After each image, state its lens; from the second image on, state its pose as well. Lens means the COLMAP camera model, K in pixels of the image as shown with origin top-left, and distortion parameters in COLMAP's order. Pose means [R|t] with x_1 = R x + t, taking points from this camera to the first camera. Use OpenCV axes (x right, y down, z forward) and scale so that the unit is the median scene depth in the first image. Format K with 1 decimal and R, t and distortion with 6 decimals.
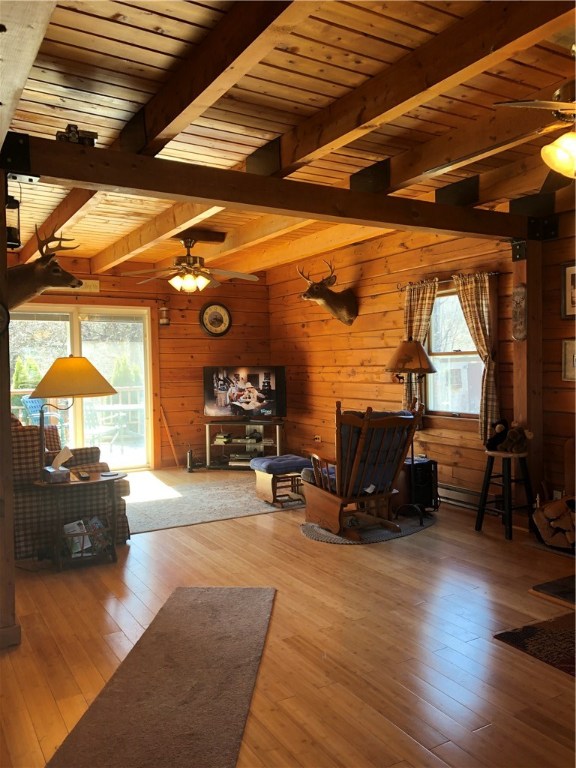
lens RADIAL K [[627.2, 0, 287.4], [0, 627.2, 388.8], [0, 0, 1]] dist [0.020724, 0.003174]
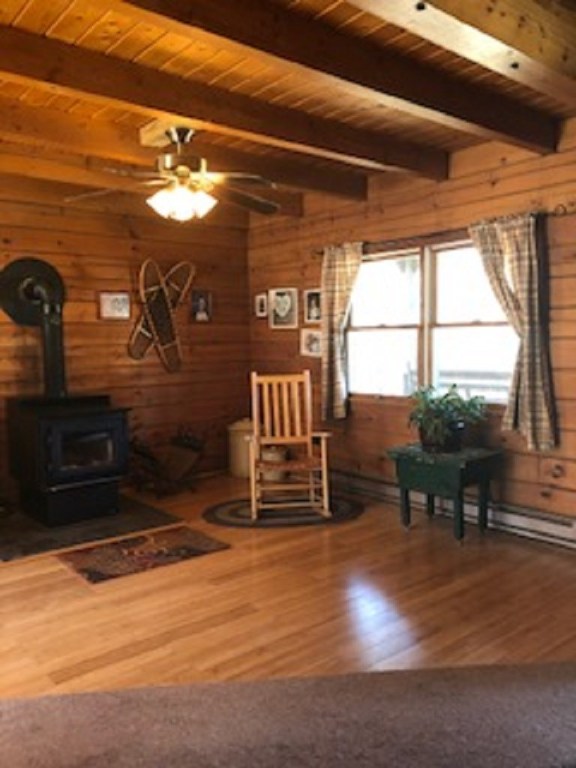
lens RADIAL K [[627.2, 0, 283.8], [0, 627.2, 386.0], [0, 0, 1]] dist [0.020724, 0.003174]
pose [[-0.171064, -0.054092, 0.983774, -0.521704], [0.050064, 0.996725, 0.063509, -0.013006], [-0.983987, 0.060116, -0.167796, 0.514684]]
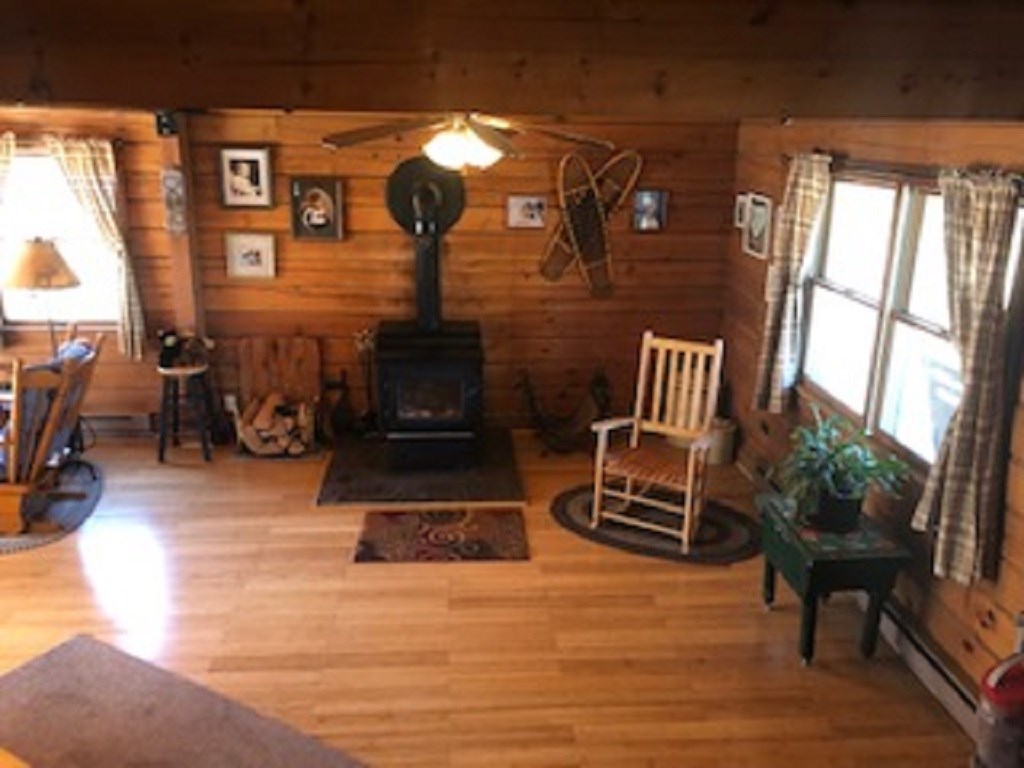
lens RADIAL K [[836.2, 0, 509.6], [0, 836.2, 379.0], [0, 0, 1]] dist [0.020724, 0.003174]
pose [[0.436321, -0.246948, 0.865240, -0.460389], [0.008149, 0.962646, 0.270639, -0.192481], [-0.899754, -0.111034, 0.422035, 0.107677]]
